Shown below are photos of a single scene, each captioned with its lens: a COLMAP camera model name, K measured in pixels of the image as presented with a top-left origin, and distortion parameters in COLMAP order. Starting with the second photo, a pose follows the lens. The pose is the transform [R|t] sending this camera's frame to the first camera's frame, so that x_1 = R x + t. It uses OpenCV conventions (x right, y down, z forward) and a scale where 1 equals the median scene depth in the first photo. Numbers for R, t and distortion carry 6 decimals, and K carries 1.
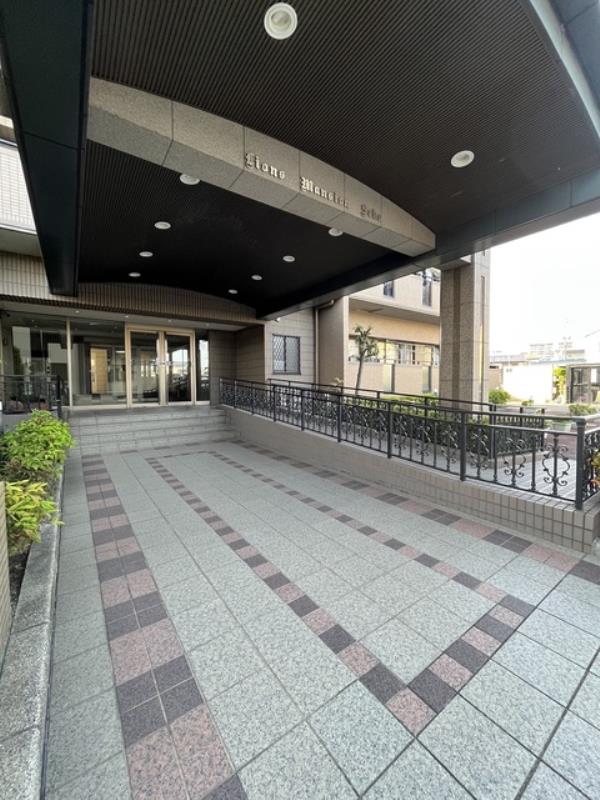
lens RADIAL K [[322.1, 0, 299.4], [0, 322.1, 398.1], [0, 0, 1]] dist [-0.006018, 0.001293]
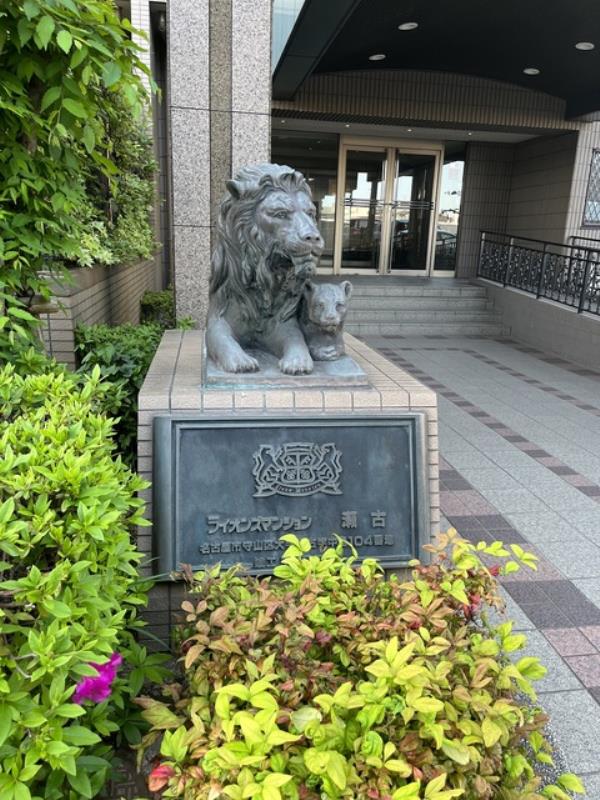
lens RADIAL K [[615.4, 0, 305.5], [0, 615.4, 403.8], [0, 0, 1]] dist [0.011246, -0.006383]
pose [[0.899916, 0.150316, -0.409336, -0.034714], [-0.060371, 0.972616, 0.224439, 0.009910], [0.431864, -0.177264, 0.884348, -0.200282]]
